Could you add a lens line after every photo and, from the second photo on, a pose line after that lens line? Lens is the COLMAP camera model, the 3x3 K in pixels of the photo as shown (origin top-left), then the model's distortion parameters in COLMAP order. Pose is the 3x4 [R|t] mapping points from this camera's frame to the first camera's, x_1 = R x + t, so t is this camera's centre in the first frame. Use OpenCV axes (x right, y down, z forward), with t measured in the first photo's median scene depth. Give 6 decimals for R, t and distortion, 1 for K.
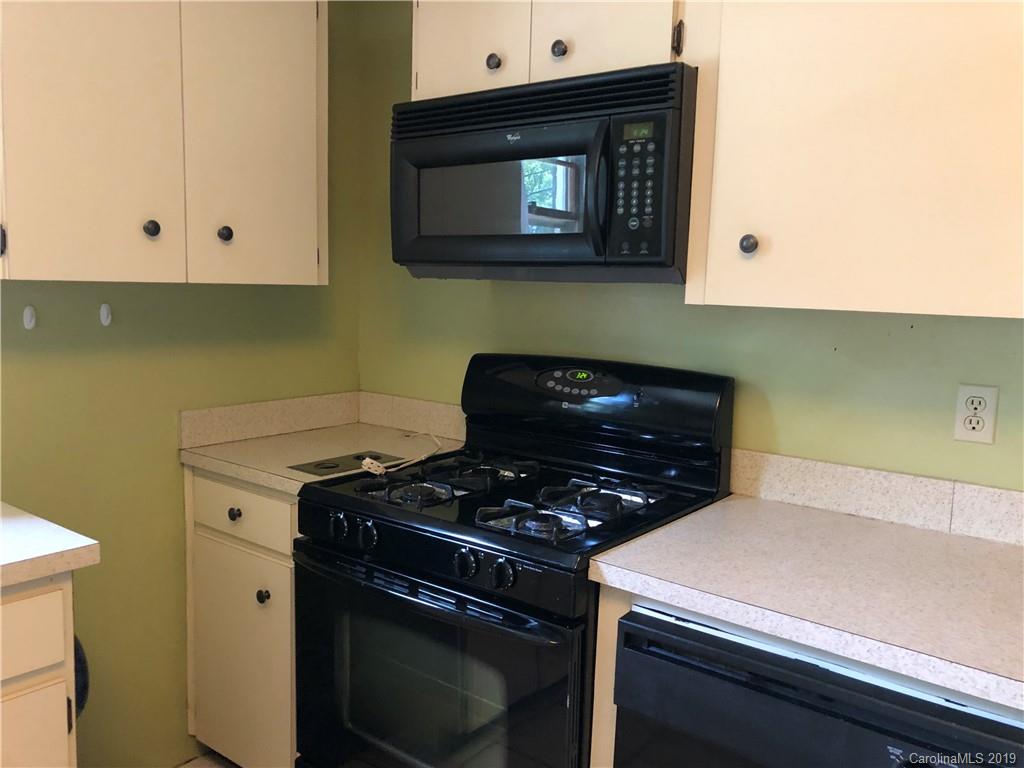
lens RADIAL K [[844.0, 0, 520.2], [0, 844.0, 387.6], [0, 0, 1]] dist [0.002716, 0.003337]
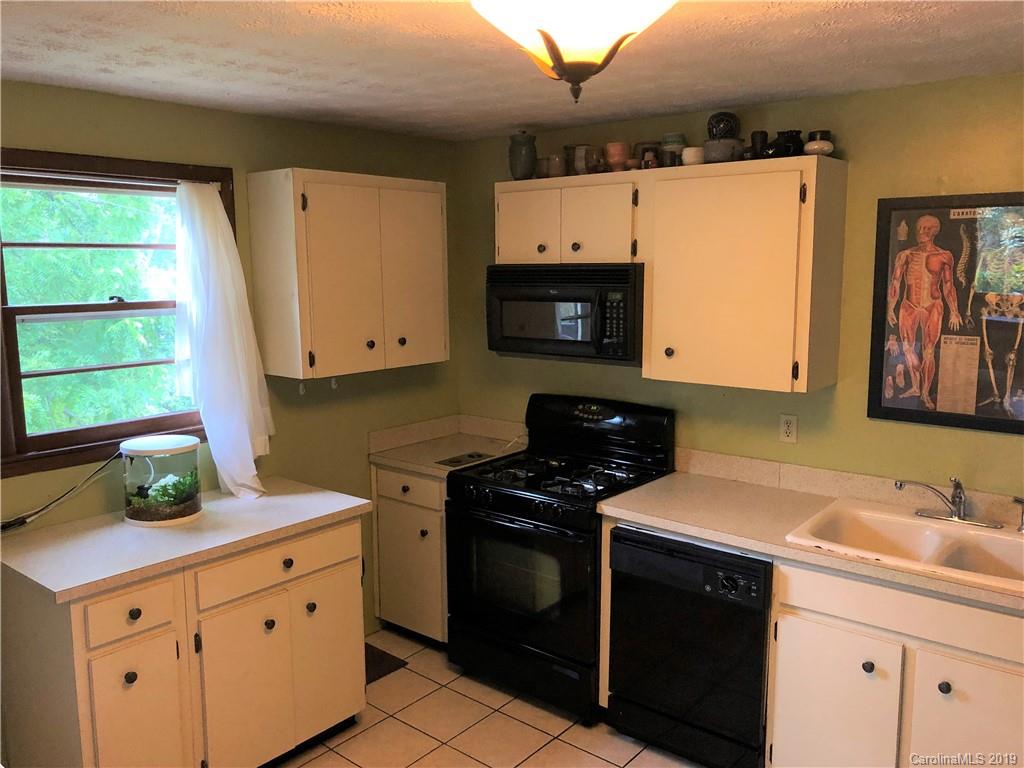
lens RADIAL K [[832.2, 0, 512.0], [0, 832.2, 384.0], [0, 0, 1]] dist [0.049183, -0.004033]
pose [[0.998534, -0.031223, -0.044219, -0.025515], [0.031924, 0.999374, 0.015229, -0.116959], [0.043716, -0.016619, 0.998906, -0.942300]]
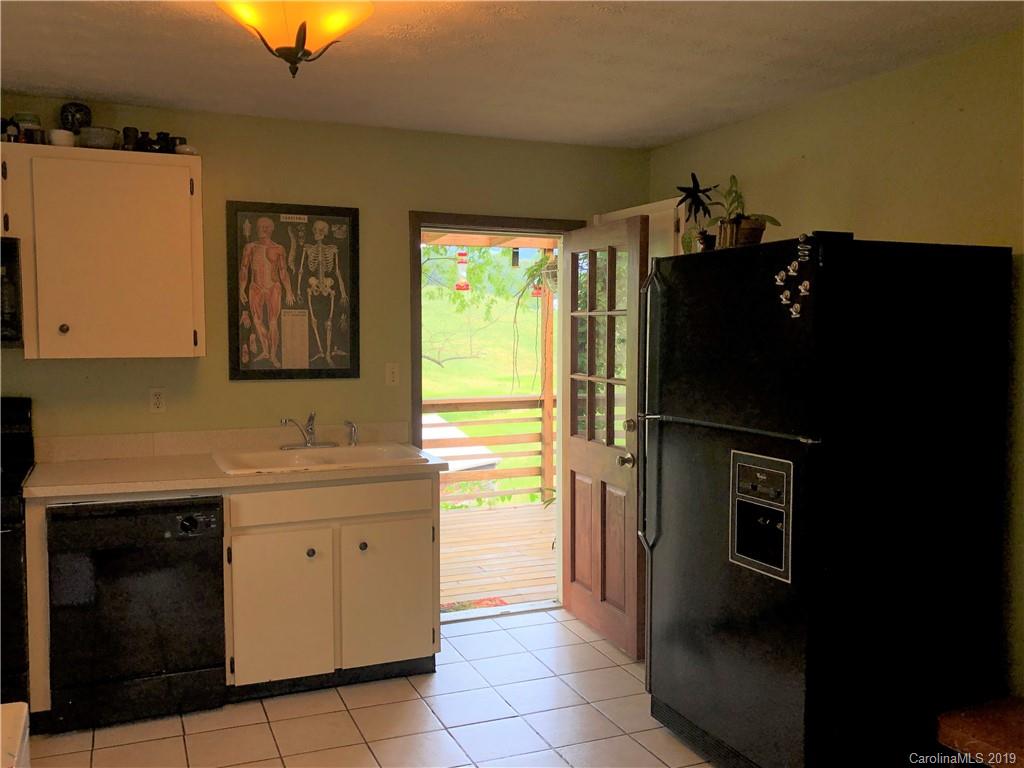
lens RADIAL K [[931.3, 0, 512.3], [0, 931.3, 387.3], [0, 0, 1]] dist [-0.004456, -0.012840]
pose [[0.497237, -0.085016, 0.863440, -1.014326], [0.122837, 0.992061, 0.026941, 0.041618], [-0.858875, 0.092667, 0.503732, -0.945230]]
